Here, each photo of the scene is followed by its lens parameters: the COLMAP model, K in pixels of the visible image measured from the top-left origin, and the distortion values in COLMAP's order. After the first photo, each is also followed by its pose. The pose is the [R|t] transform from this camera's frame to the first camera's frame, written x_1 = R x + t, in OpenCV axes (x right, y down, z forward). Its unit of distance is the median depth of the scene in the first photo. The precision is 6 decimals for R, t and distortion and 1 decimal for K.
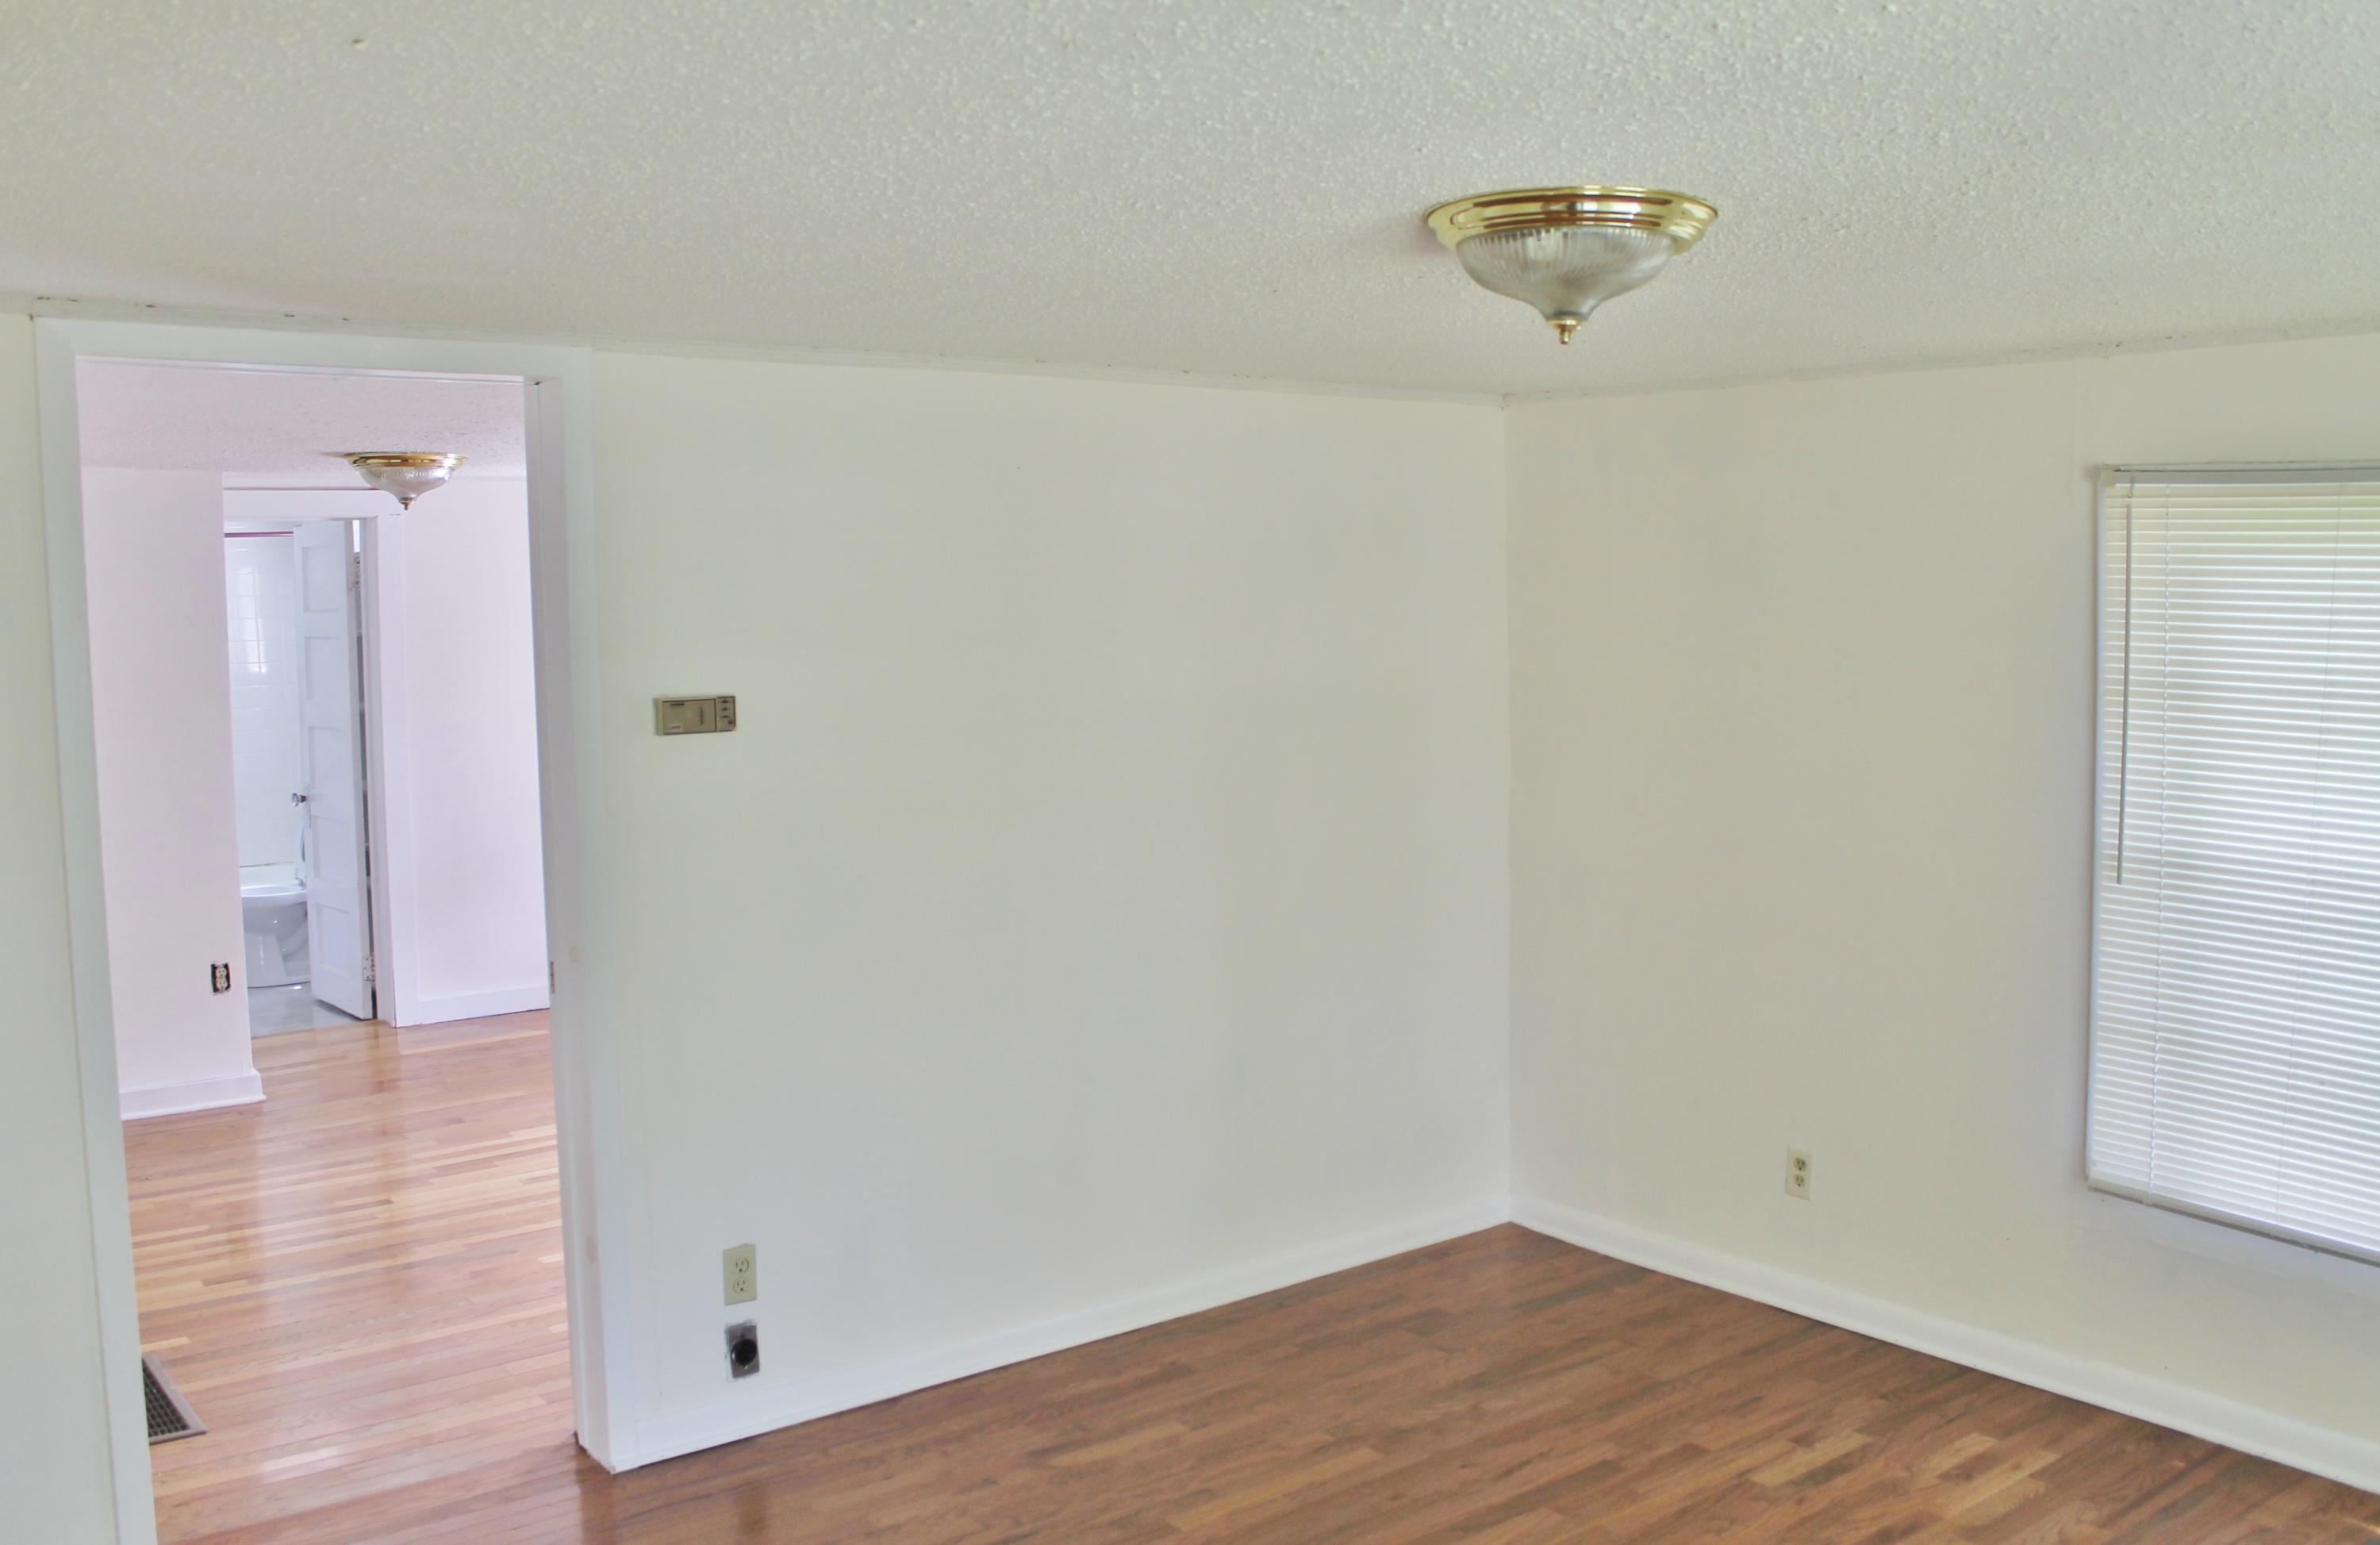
lens RADIAL K [[2076.7, 0, 1190.0], [0, 2076.7, 772.5], [0, 0, 1]] dist [-0.094606, 0.000173]
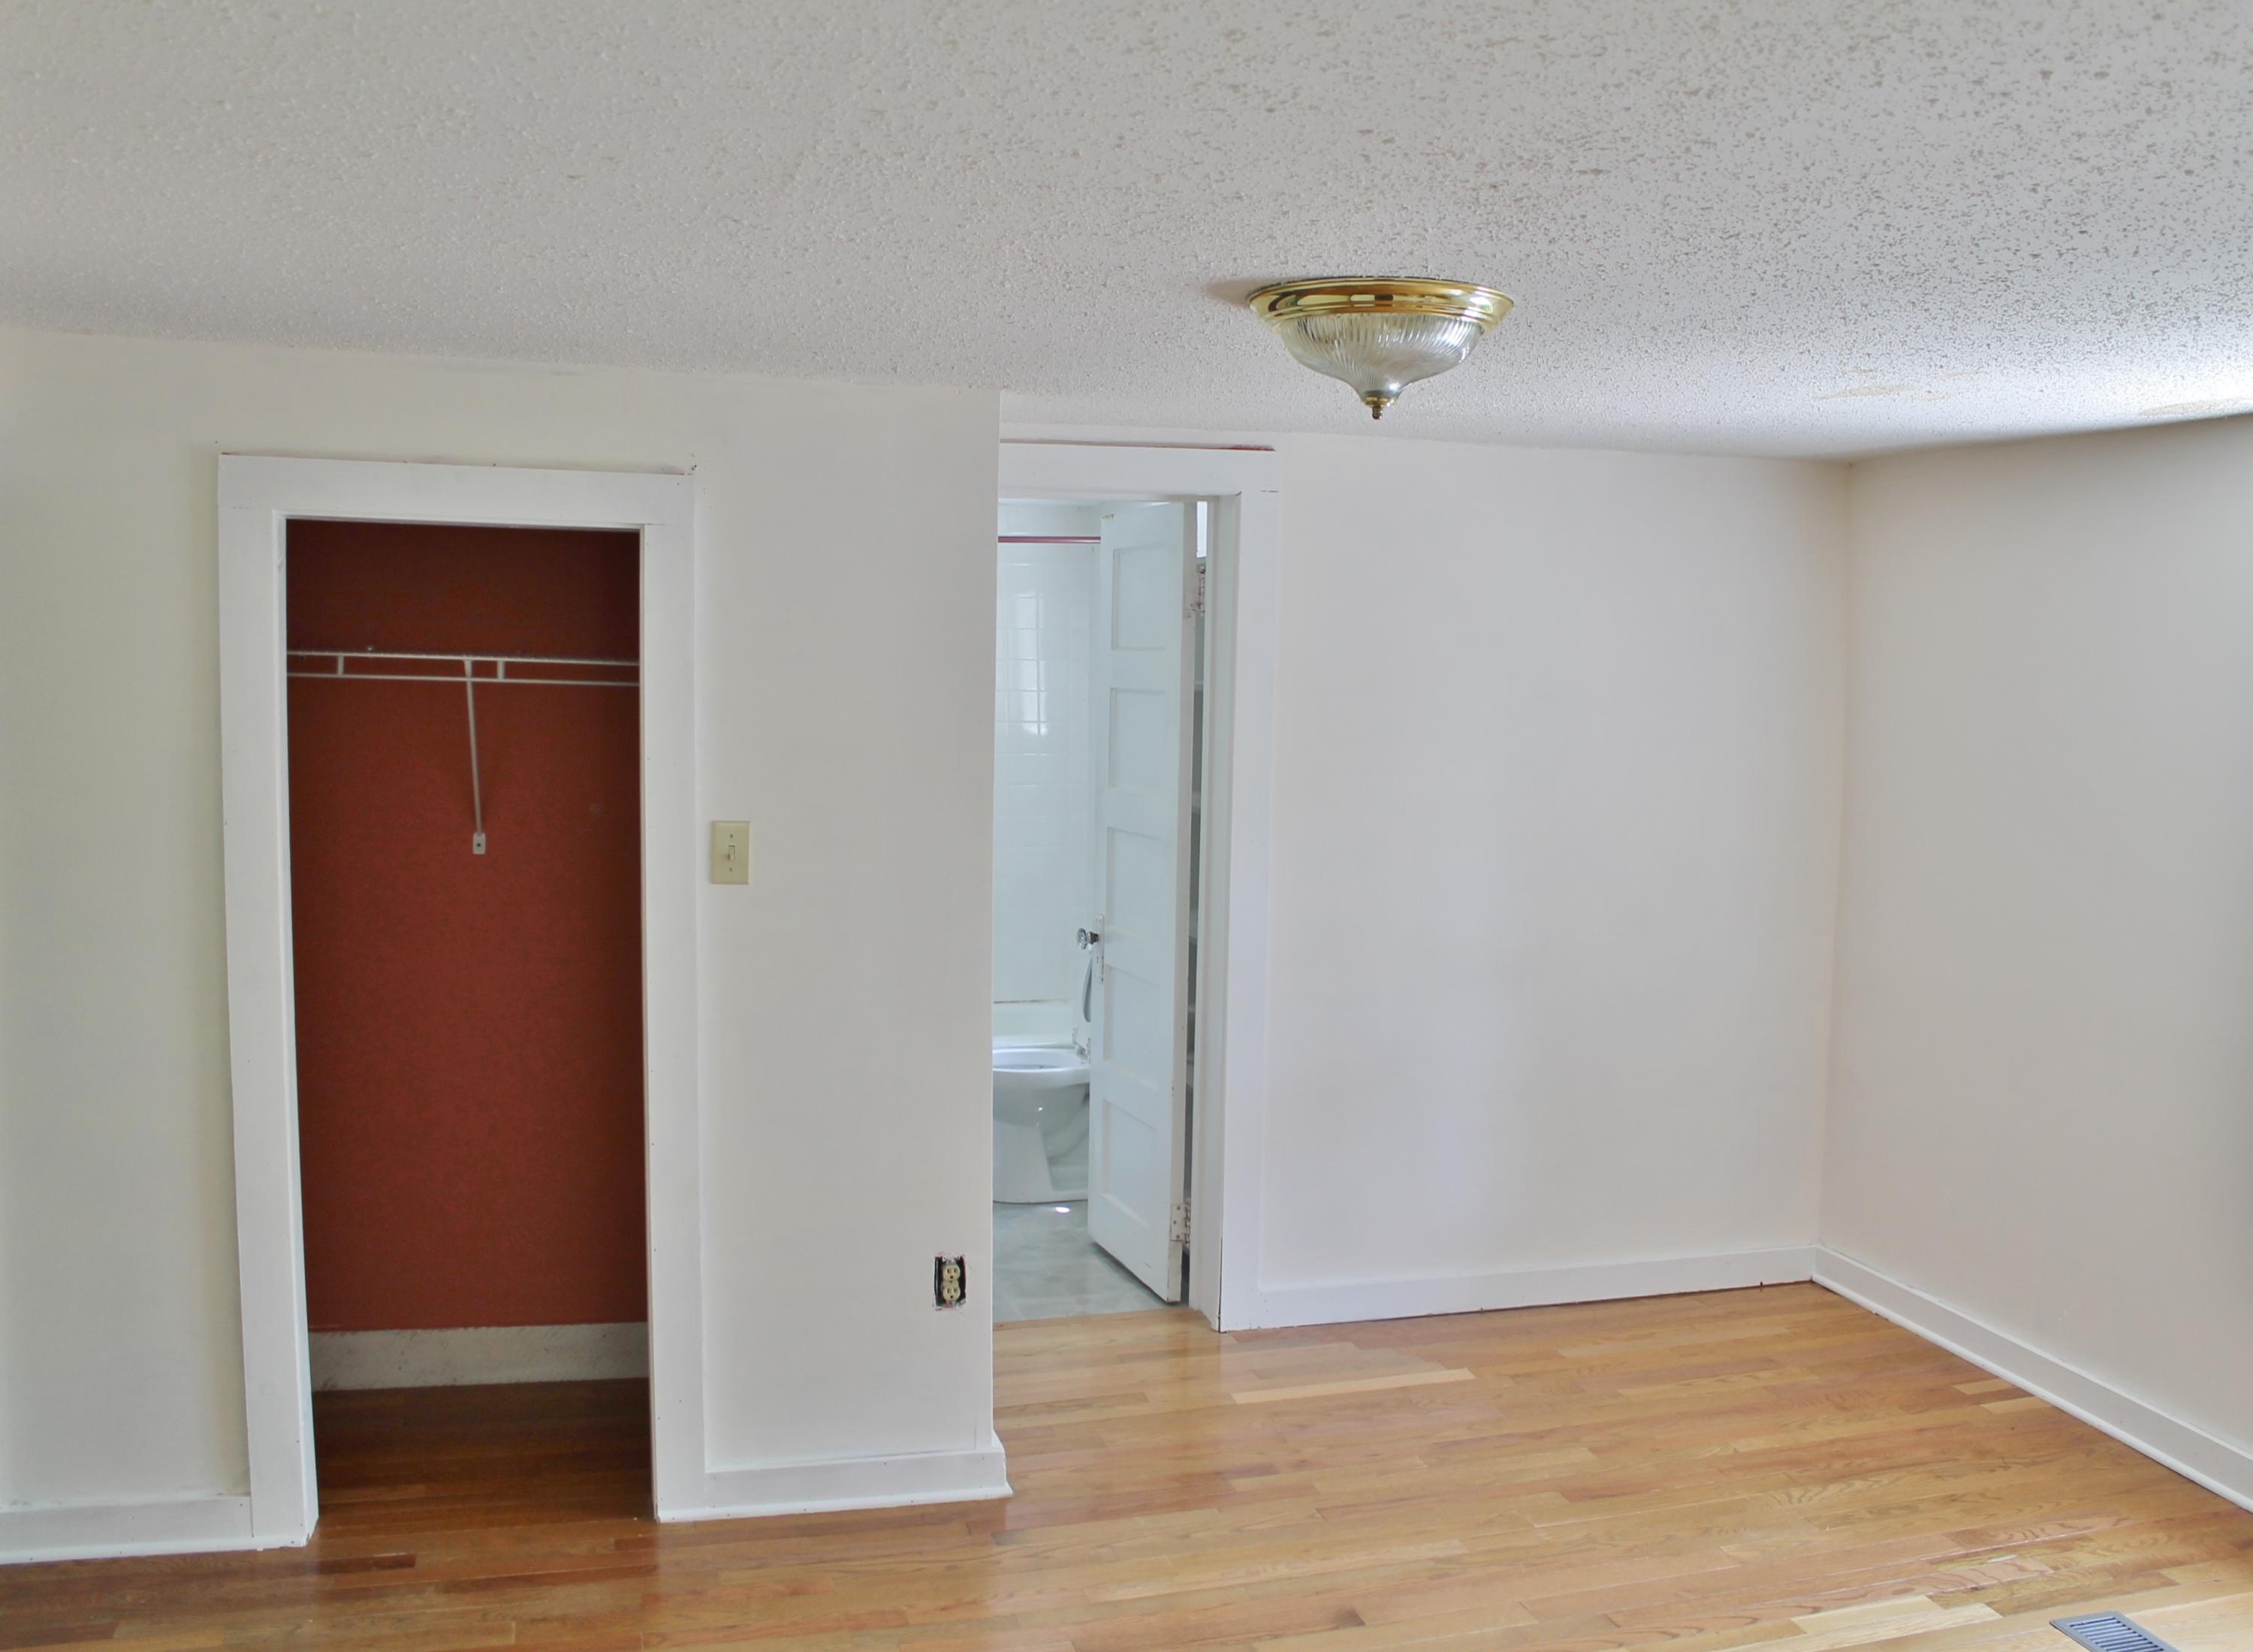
lens RADIAL K [[1946.3, 0, 1126.5], [0, 1946.3, 826.0], [0, 0, 1]] dist [-0.006150, -0.001688]
pose [[0.928894, 0.054244, -0.366352, -0.210022], [-0.054474, 0.998468, 0.009716, -0.030652], [0.366318, 0.010932, 0.930426, 0.447922]]
